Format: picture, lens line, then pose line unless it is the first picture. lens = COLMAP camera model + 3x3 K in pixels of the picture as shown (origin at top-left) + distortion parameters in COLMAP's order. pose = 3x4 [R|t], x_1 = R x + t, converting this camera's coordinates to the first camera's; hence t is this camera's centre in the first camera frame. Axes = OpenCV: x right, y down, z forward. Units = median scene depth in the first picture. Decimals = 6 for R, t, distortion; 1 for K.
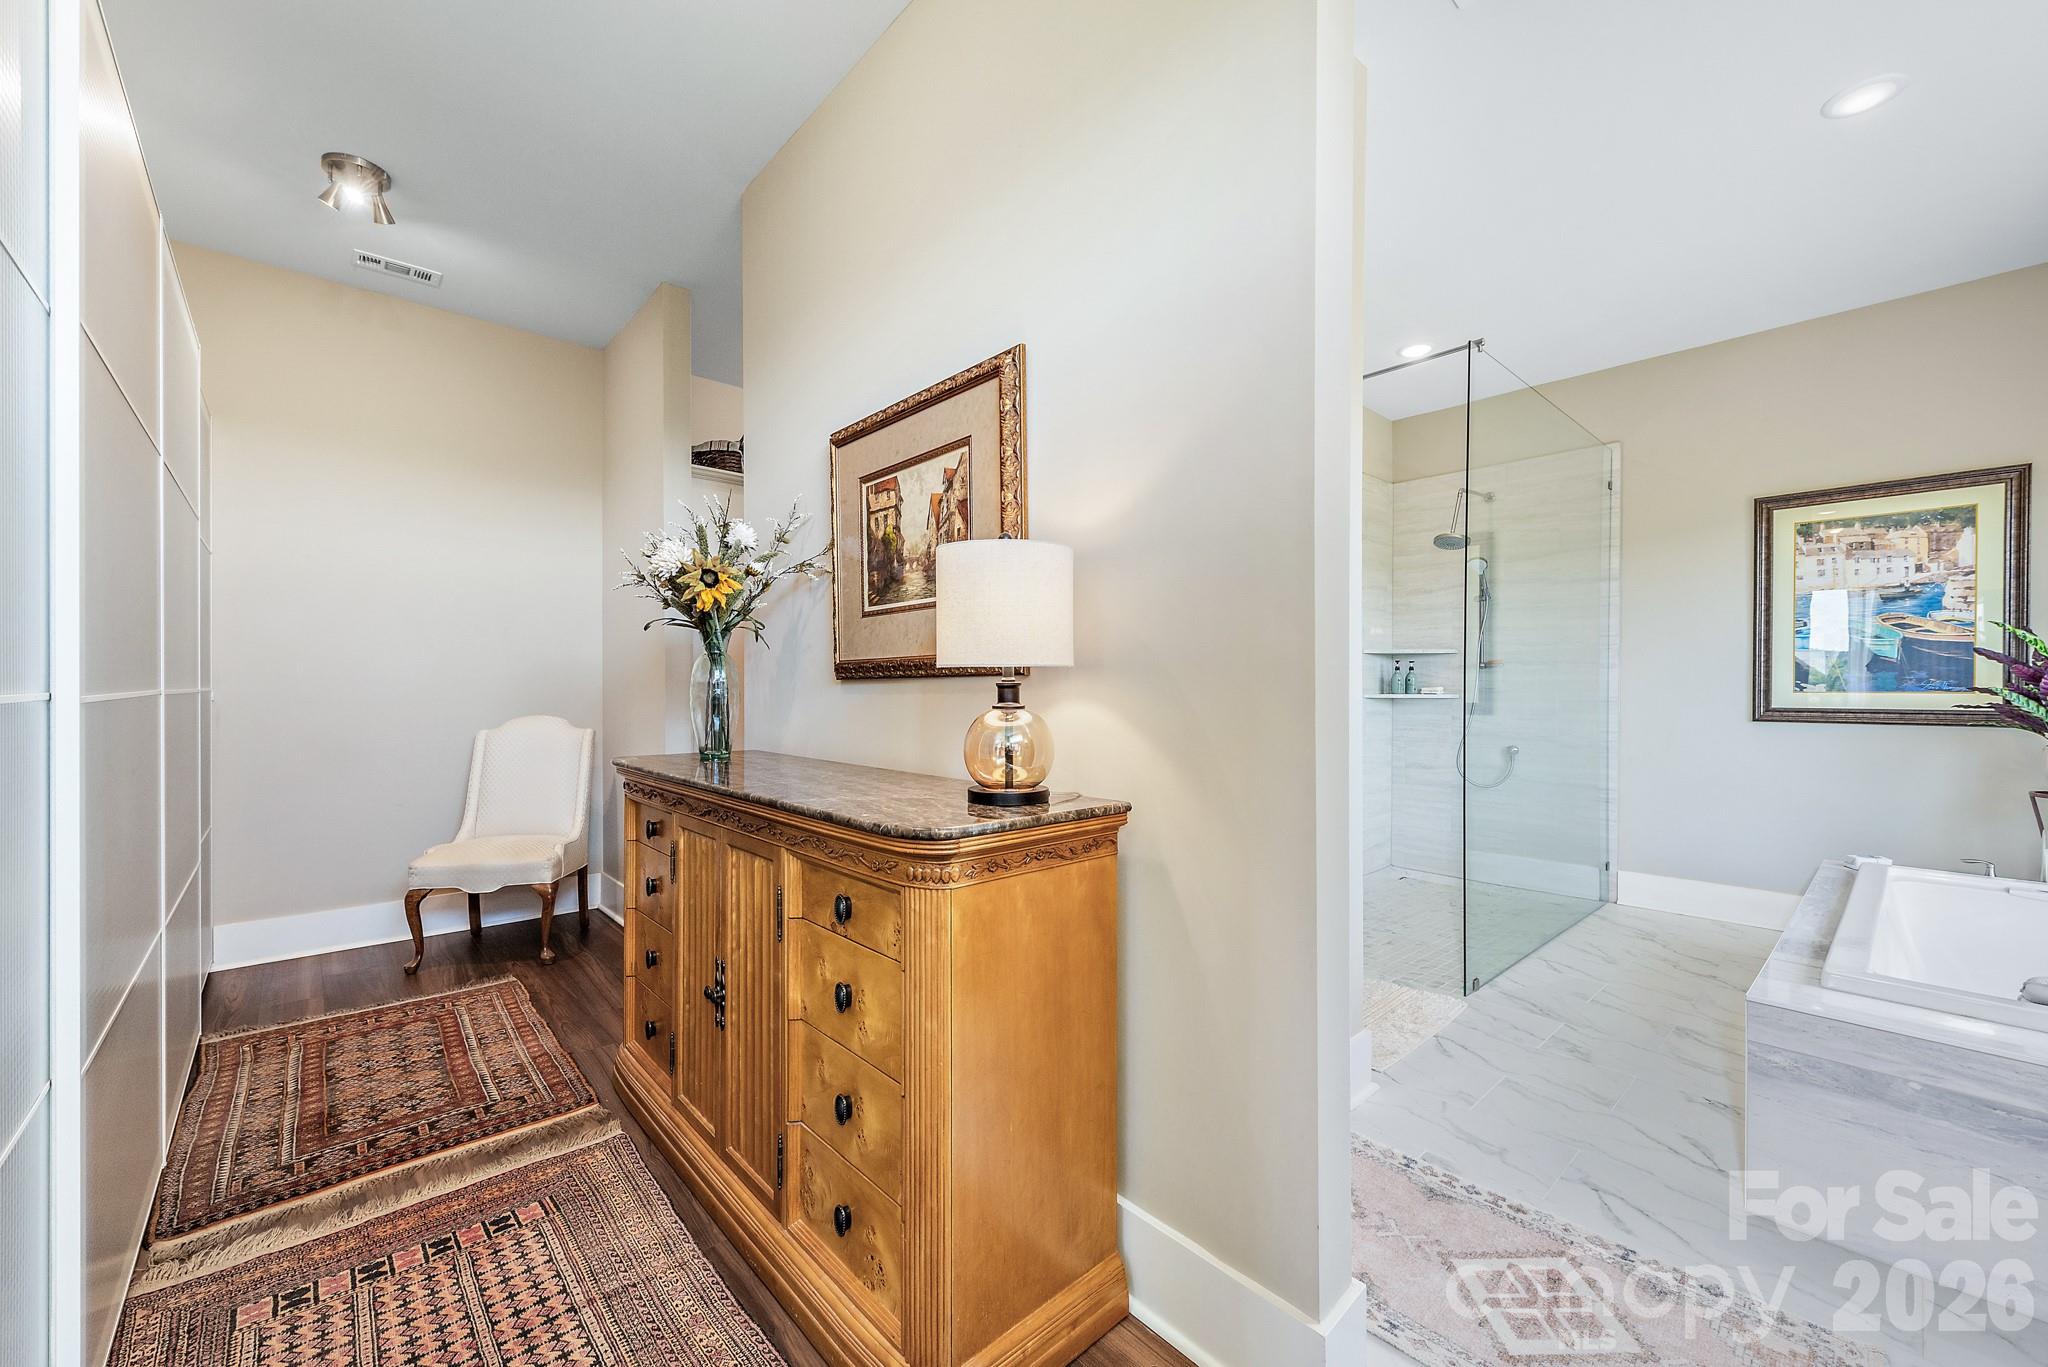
lens RADIAL K [[800.6, 0, 1029.8], [0, 800.6, 692.8], [0, 0, 1]] dist [0.012430, -0.001645]
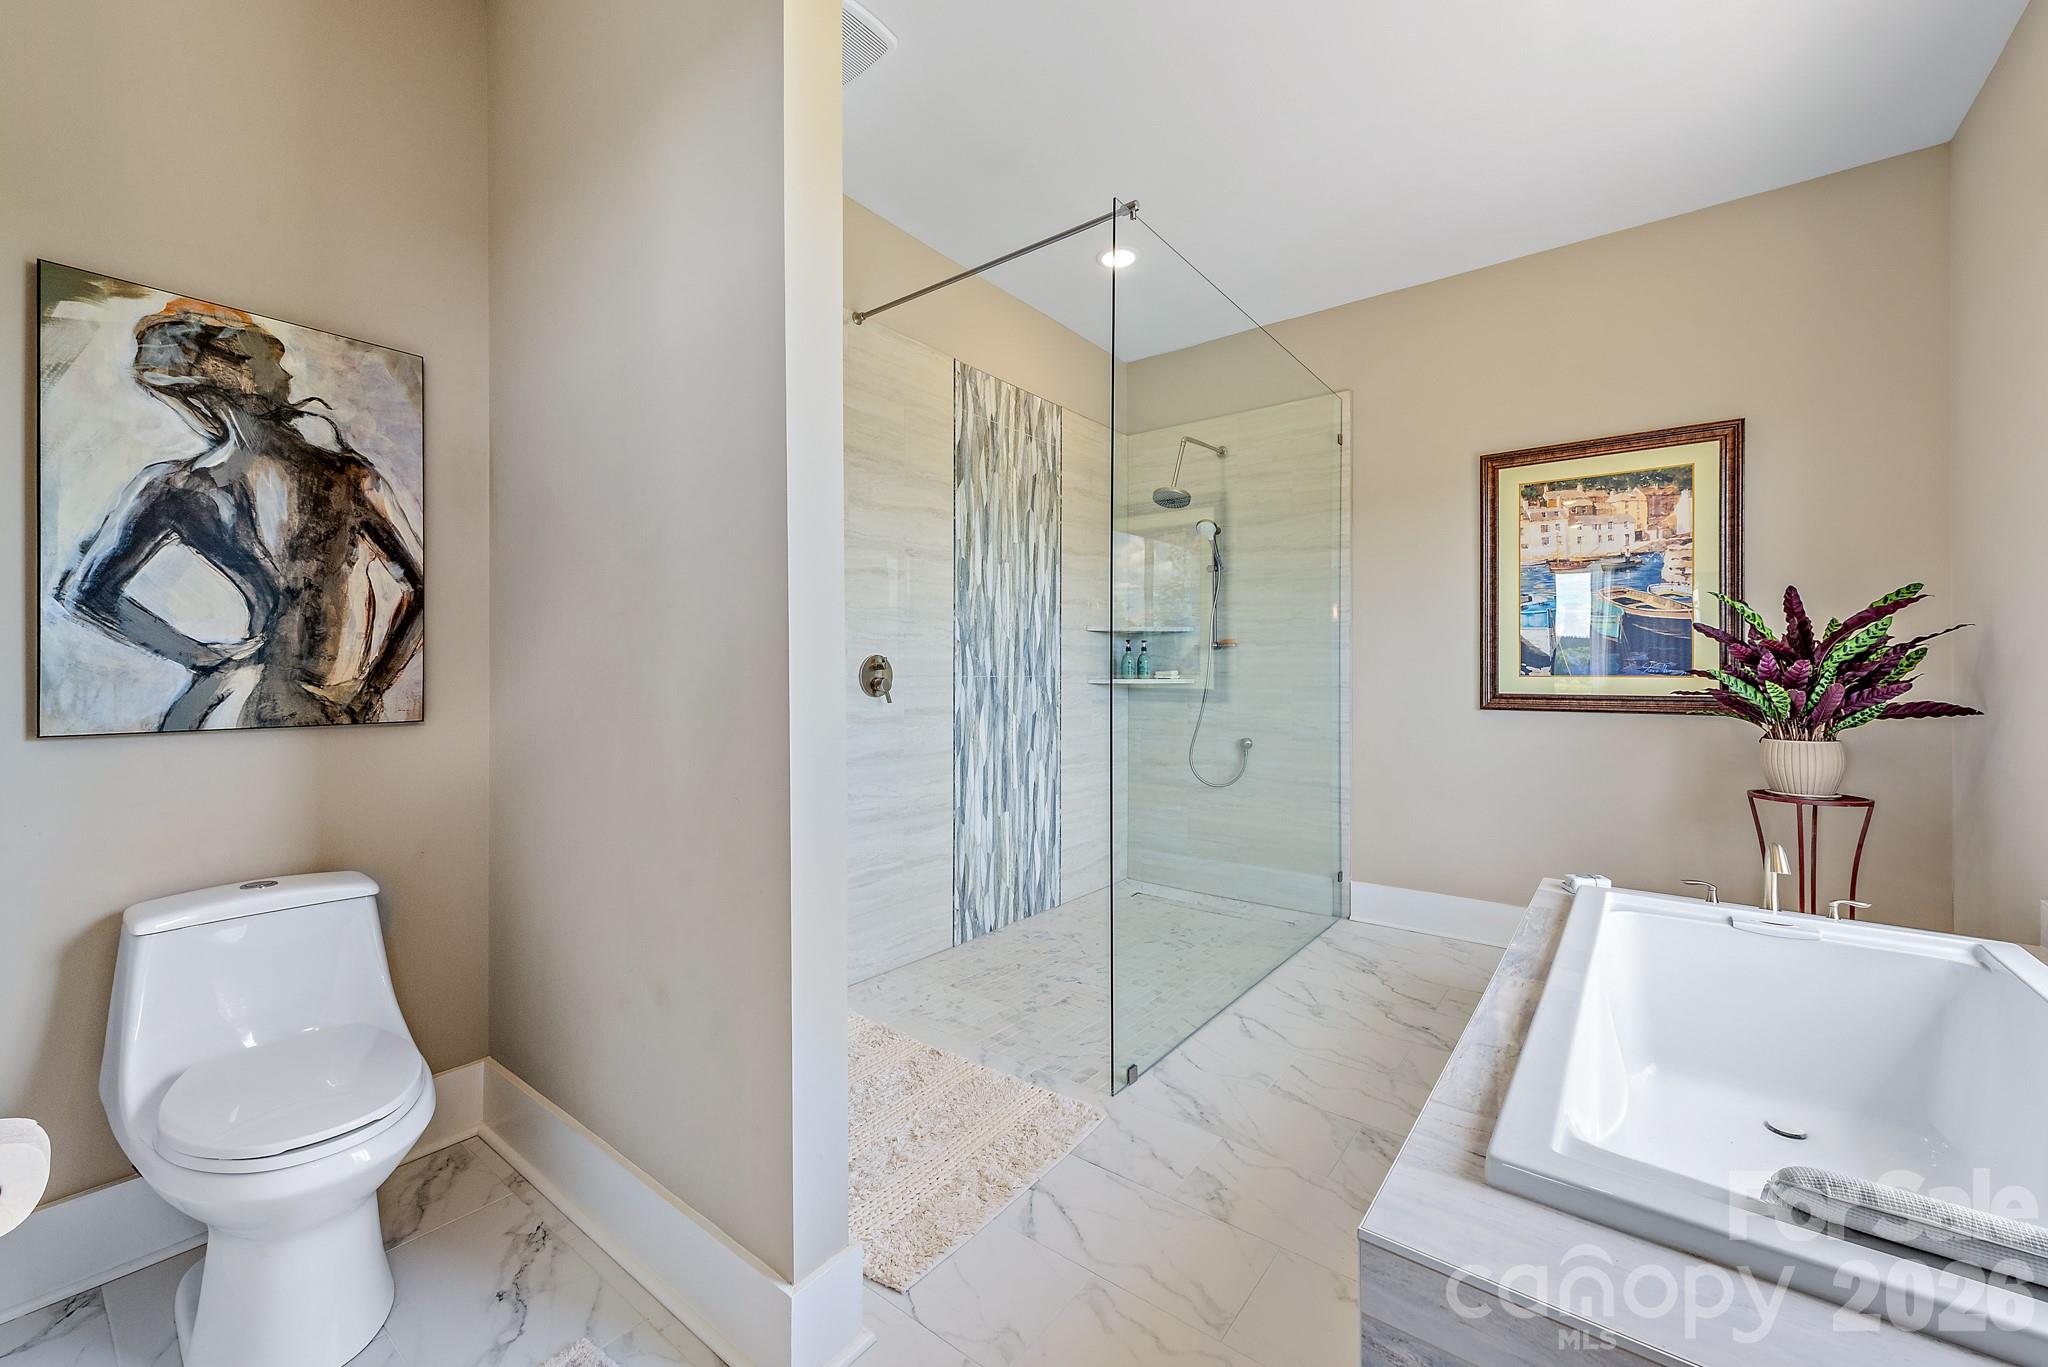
lens RADIAL K [[800.6, 0, 1023.4], [0, 800.6, 672.7], [0, 0, 1]] dist [0.012430, -0.001645]
pose [[0.985368, -0.002001, 0.170429, 0.281550], [0.003040, 0.999978, -0.005835, -0.001065], [-0.170413, 0.006268, 0.985353, 0.245702]]
